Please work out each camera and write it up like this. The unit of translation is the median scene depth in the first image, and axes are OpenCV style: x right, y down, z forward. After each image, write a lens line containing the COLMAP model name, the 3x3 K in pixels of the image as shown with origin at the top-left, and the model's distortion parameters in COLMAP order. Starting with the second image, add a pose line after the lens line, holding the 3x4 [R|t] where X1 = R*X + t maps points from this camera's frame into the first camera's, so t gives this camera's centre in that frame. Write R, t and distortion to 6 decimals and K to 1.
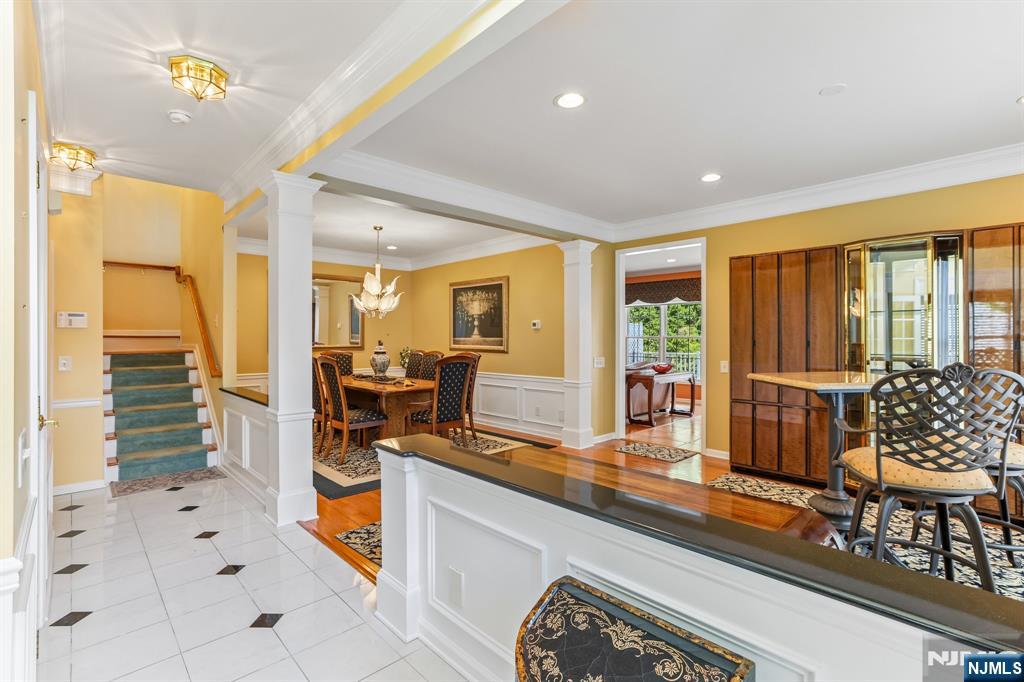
lens RADIAL K [[470.5, 0, 511.8], [0, 470.5, 332.0], [0, 0, 1]] dist [-0.036033, 0.023151]
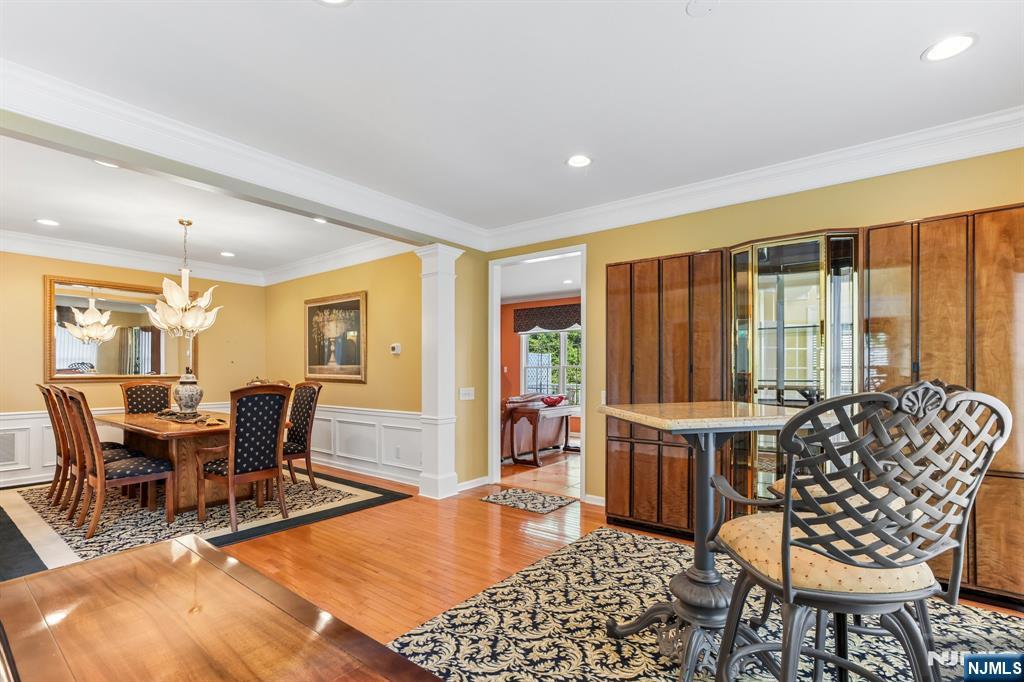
lens RADIAL K [[476.6, 0, 509.2], [0, 476.6, 368.3], [0, 0, 1]] dist [-0.037551, 0.025872]
pose [[0.988829, 0.001809, 0.149042, 0.134177], [-0.002810, 0.999975, 0.006510, 0.013735], [-0.149026, -0.006856, 0.988809, 0.151342]]
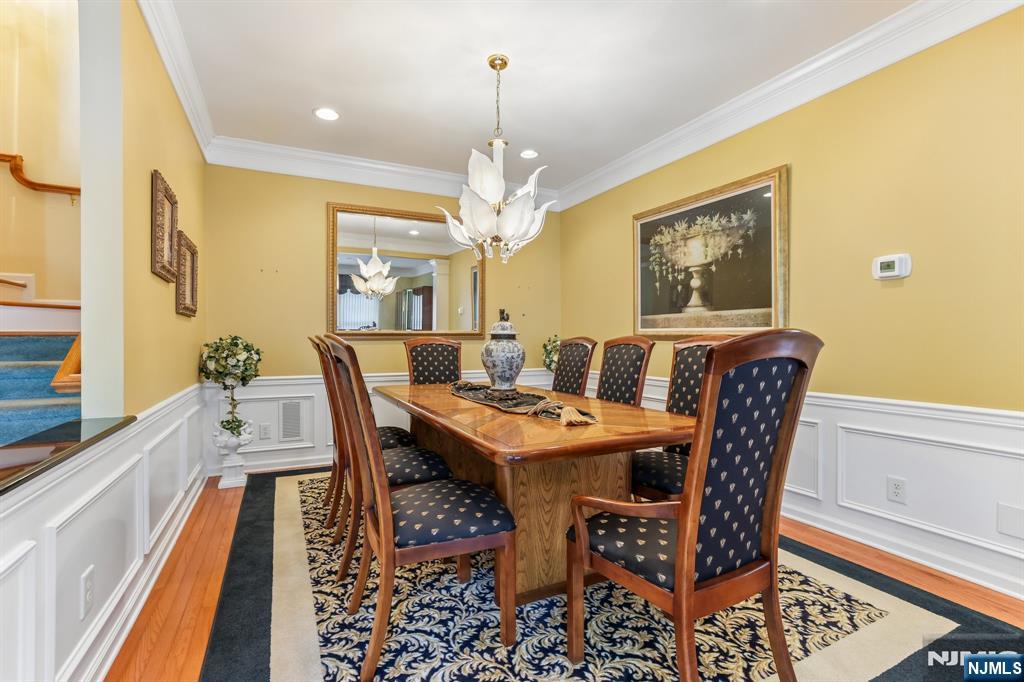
lens RADIAL K [[470.5, 0, 511.8], [0, 470.5, 332.0], [0, 0, 1]] dist [-0.036033, 0.023151]
pose [[0.957881, -0.002553, -0.287153, -0.148547], [0.001692, 0.999993, -0.003245, 0.042083], [0.287159, 0.002622, 0.957879, 0.590451]]
